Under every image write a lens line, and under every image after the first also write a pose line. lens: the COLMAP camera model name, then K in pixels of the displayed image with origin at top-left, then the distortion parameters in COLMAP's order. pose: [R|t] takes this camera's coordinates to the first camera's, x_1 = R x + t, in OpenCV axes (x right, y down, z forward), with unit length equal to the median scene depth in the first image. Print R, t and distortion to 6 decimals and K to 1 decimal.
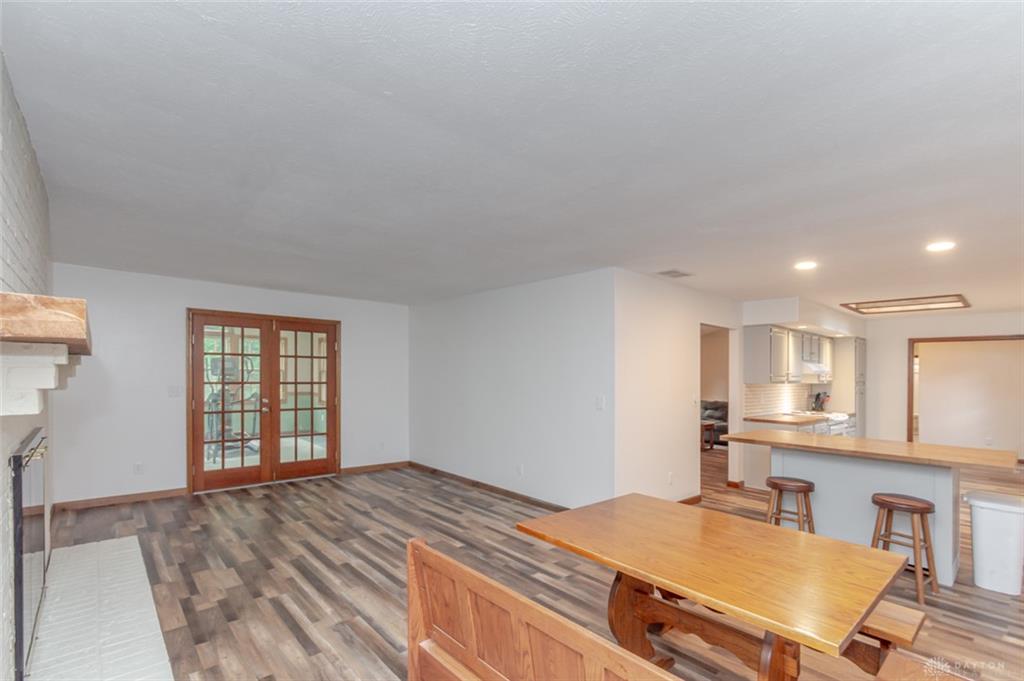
lens RADIAL K [[460.0, 0, 506.5], [0, 460.0, 340.0], [0, 0, 1]] dist [0.002917, 0.000182]
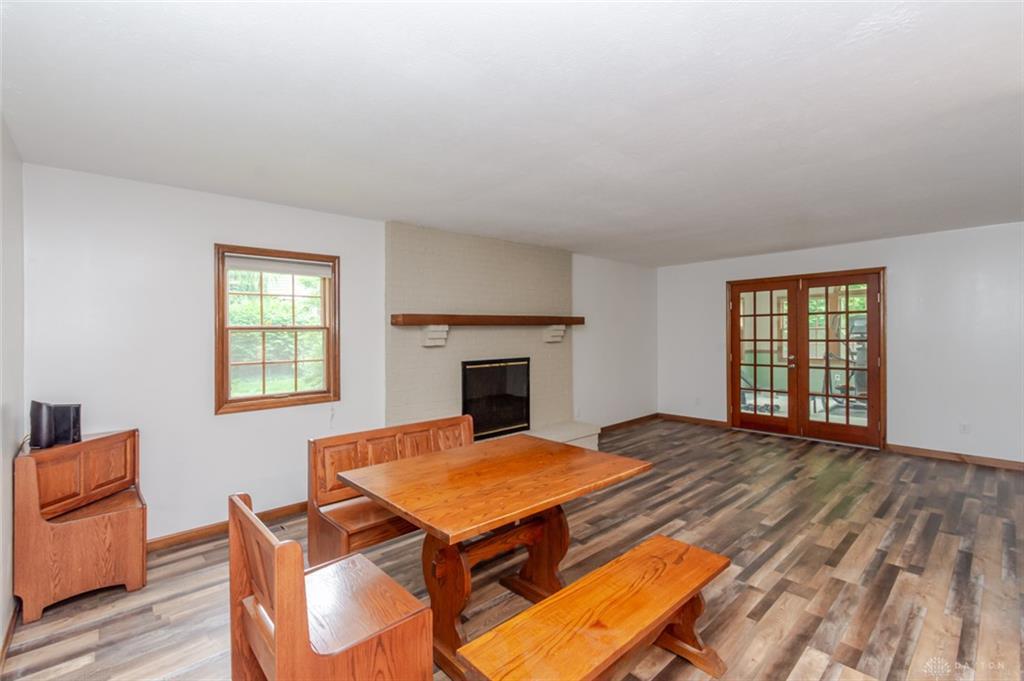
lens RADIAL K [[460.0, 0, 506.5], [0, 460.0, 340.0], [0, 0, 1]] dist [0.002917, 0.000182]
pose [[0.013105, -0.004315, -0.999905, 0.584687], [0.085781, 0.996309, -0.003175, 0.045229], [0.996228, -0.085732, 0.013427, 0.399498]]
